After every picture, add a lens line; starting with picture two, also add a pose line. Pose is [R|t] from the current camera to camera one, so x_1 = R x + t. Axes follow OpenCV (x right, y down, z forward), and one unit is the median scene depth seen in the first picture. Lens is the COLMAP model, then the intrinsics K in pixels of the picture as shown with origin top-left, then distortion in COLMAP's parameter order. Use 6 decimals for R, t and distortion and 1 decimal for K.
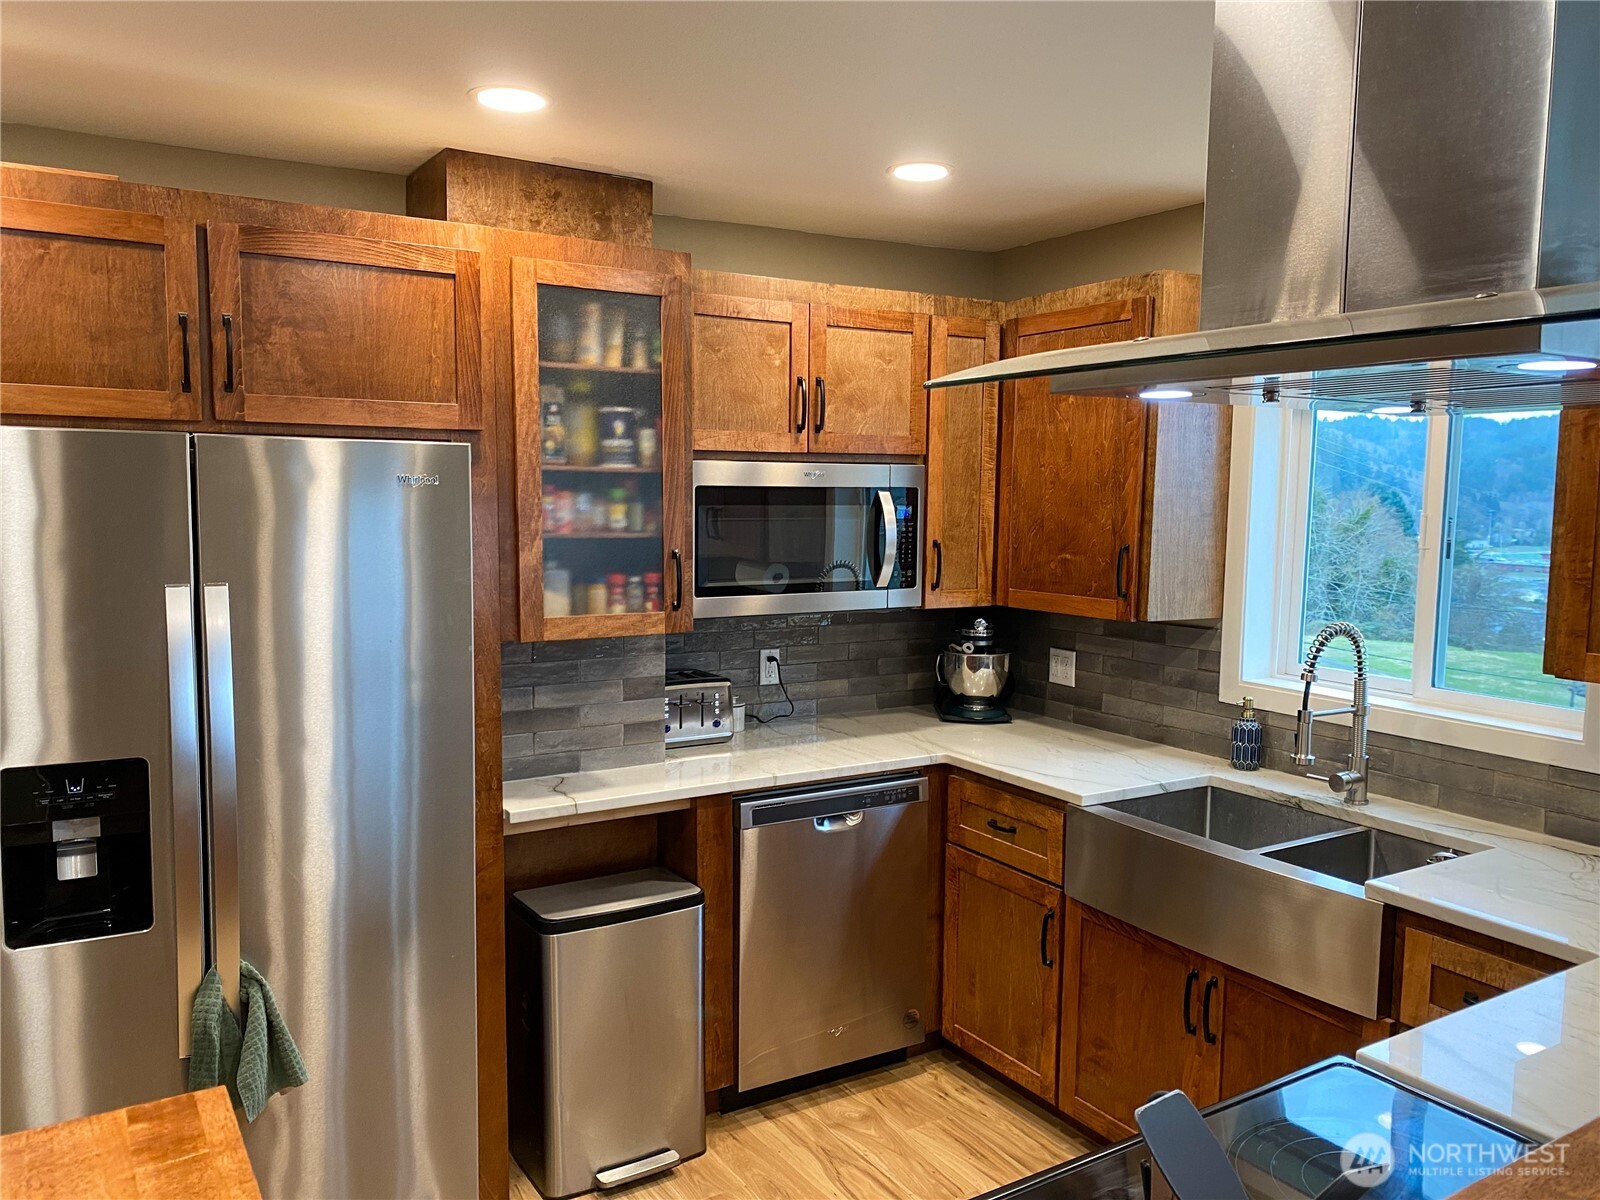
lens RADIAL K [[1222.8, 0, 800.0], [0, 1222.8, 600.0], [0, 0, 1]] dist [0.000274, 0.002106]
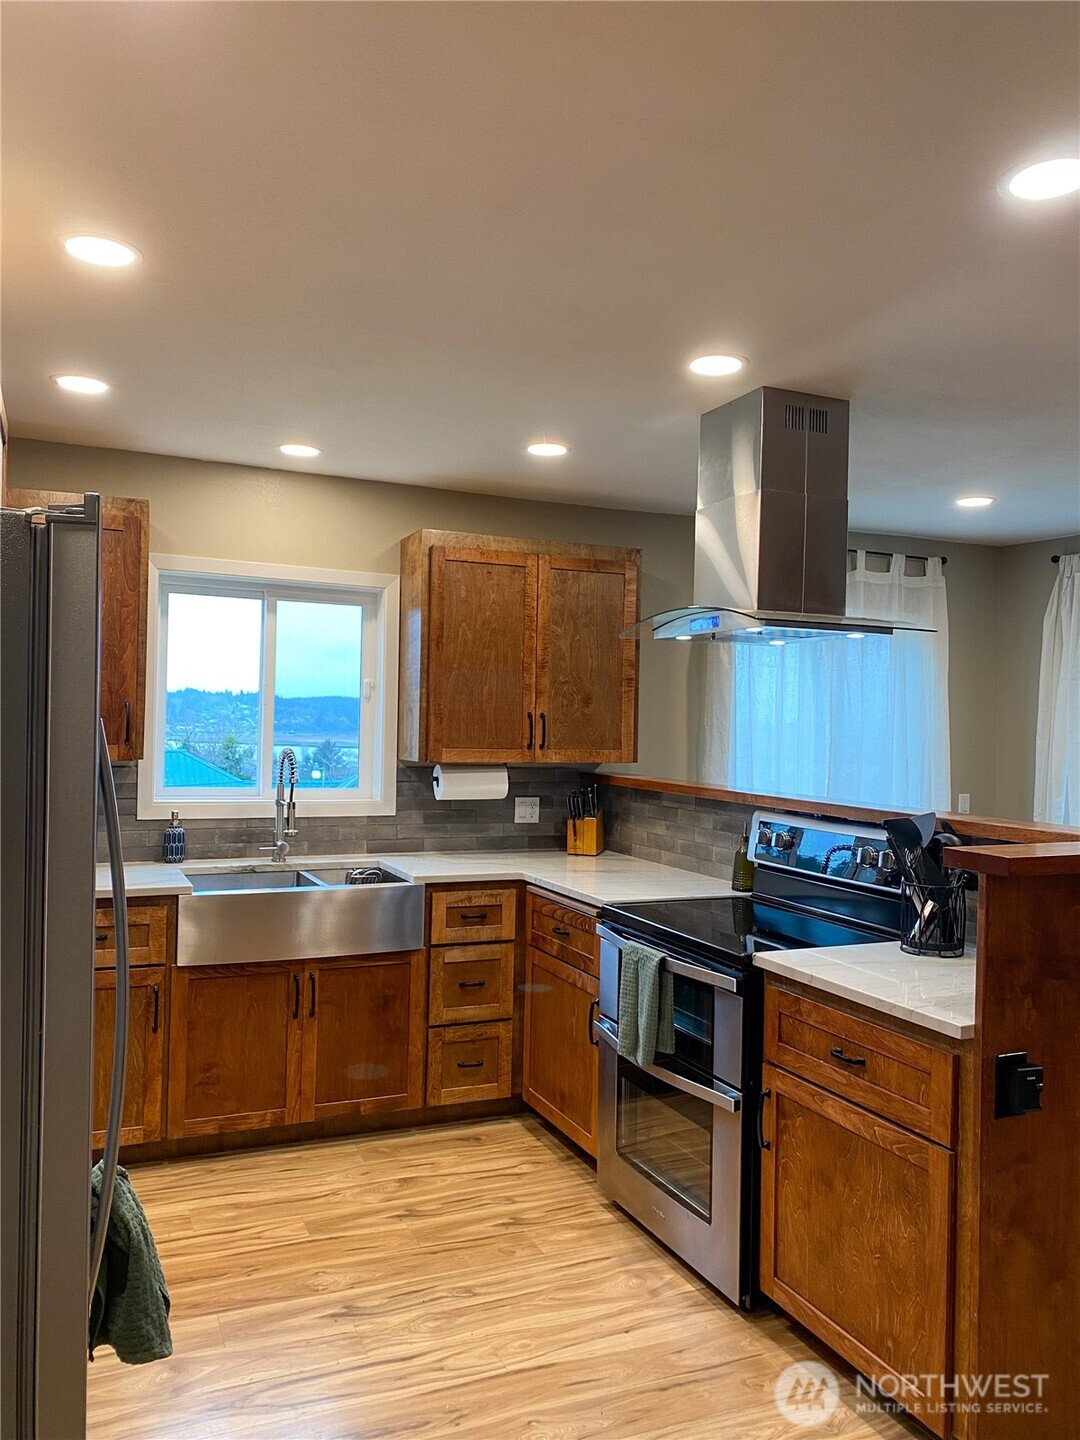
lens RADIAL K [[1100.5, 0, 540.0], [0, 1100.5, 720.0], [0, 0, 1]] dist [0.000274, 0.002106]
pose [[0.141088, -0.015975, 0.989868, -0.901191], [0.069254, 0.997580, 0.006228, -0.003705], [-0.987572, 0.067674, 0.141852, 0.433938]]
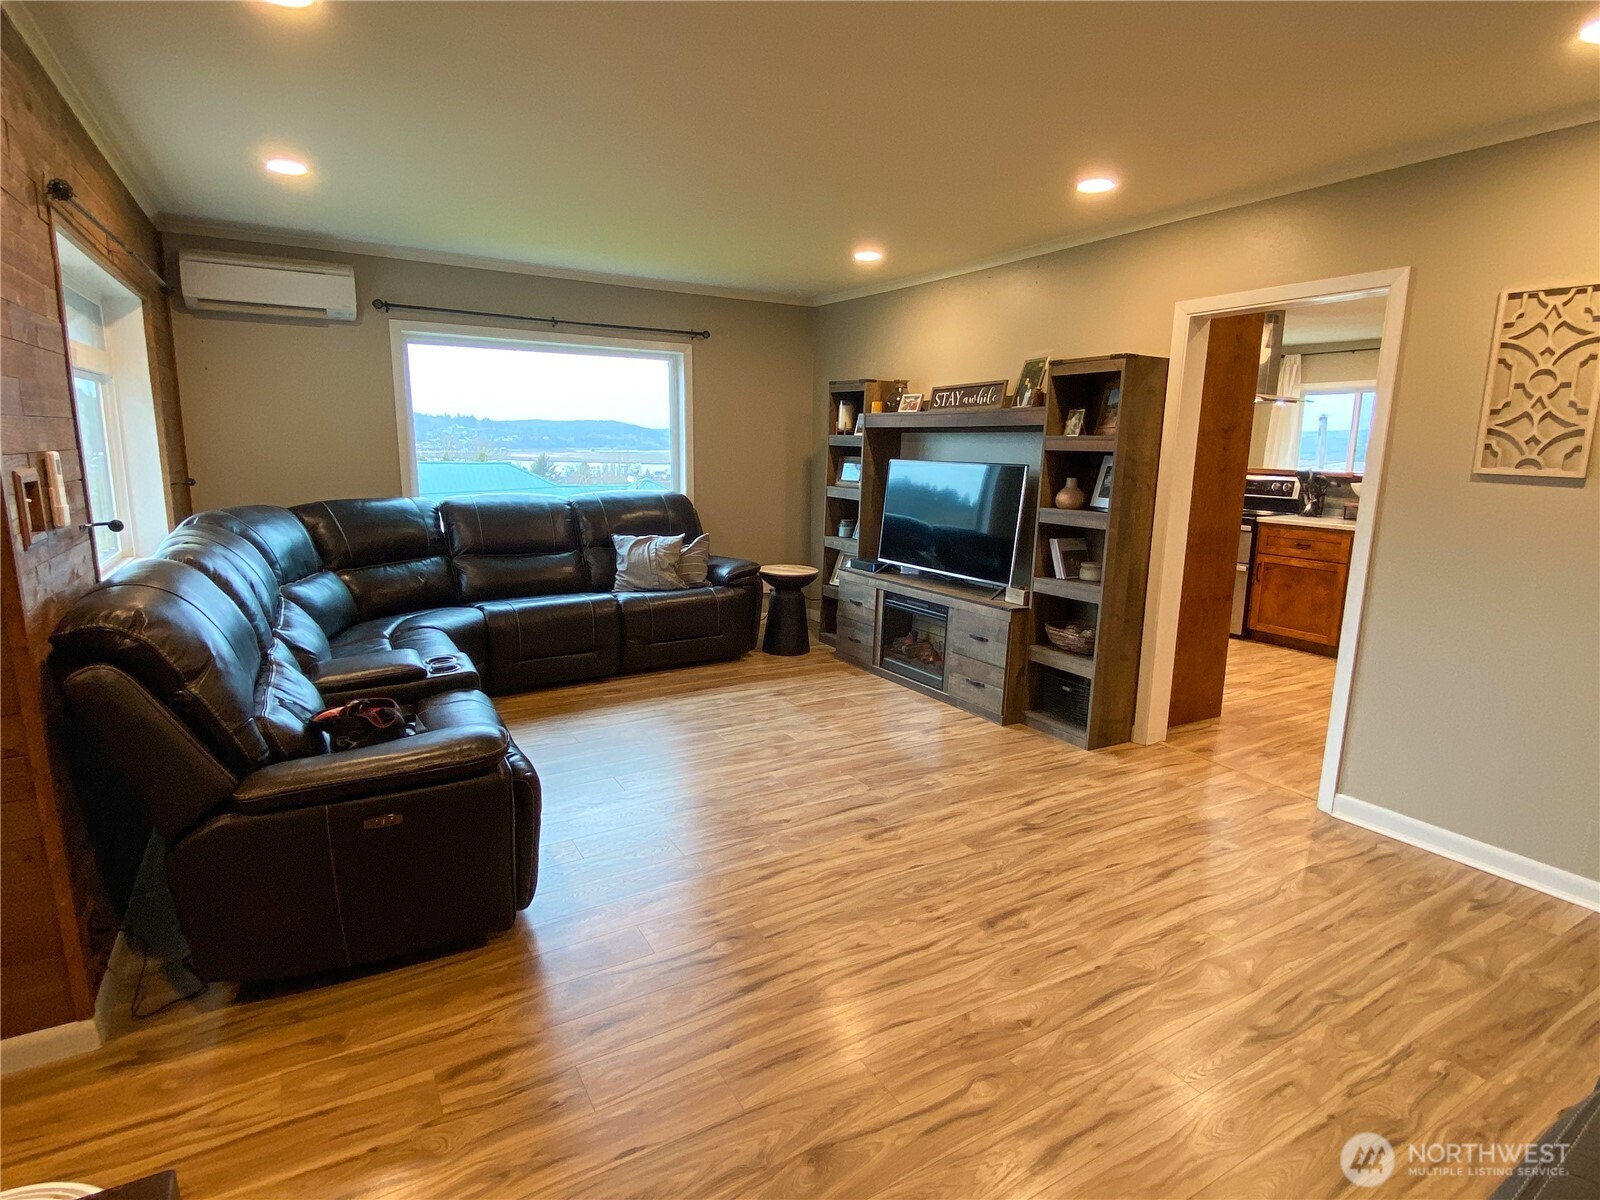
lens RADIAL K [[847.0, 0, 800.0], [0, 847.0, 600.0], [0, 0, 1]] dist [0.000453, -0.000378]
pose [[0.023711, -0.204888, 0.978498, -0.971648], [0.072766, 0.976531, 0.202713, -0.009162], [-0.997067, 0.066395, 0.038064, 0.495777]]
